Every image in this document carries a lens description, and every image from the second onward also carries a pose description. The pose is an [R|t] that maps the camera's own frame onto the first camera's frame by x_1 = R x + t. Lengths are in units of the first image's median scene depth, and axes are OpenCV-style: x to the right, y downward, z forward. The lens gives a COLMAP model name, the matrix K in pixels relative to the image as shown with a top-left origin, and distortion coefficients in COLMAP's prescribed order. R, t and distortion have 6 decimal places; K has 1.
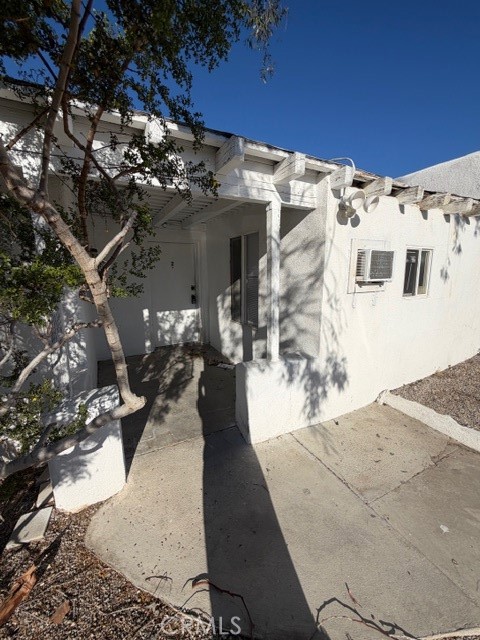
lens RADIAL K [[252.9, 0, 240.0], [0, 252.9, 320.0], [0, 0, 1]] dist [0.000422, -0.000566]
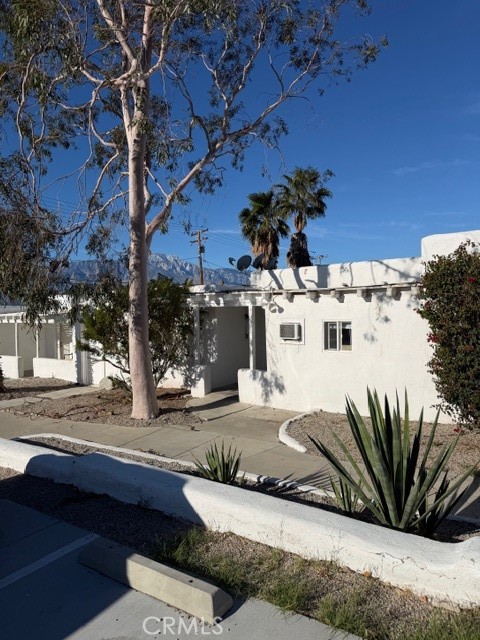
lens RADIAL K [[252.9, 0, 240.0], [0, 252.9, 320.0], [0, 0, 1]] dist [0.000422, -0.000566]
pose [[0.544297, 0.008050, -0.838854, 1.913323], [-0.145615, 0.985681, -0.085024, -0.067436], [0.826158, 0.168428, 0.537676, -0.403870]]
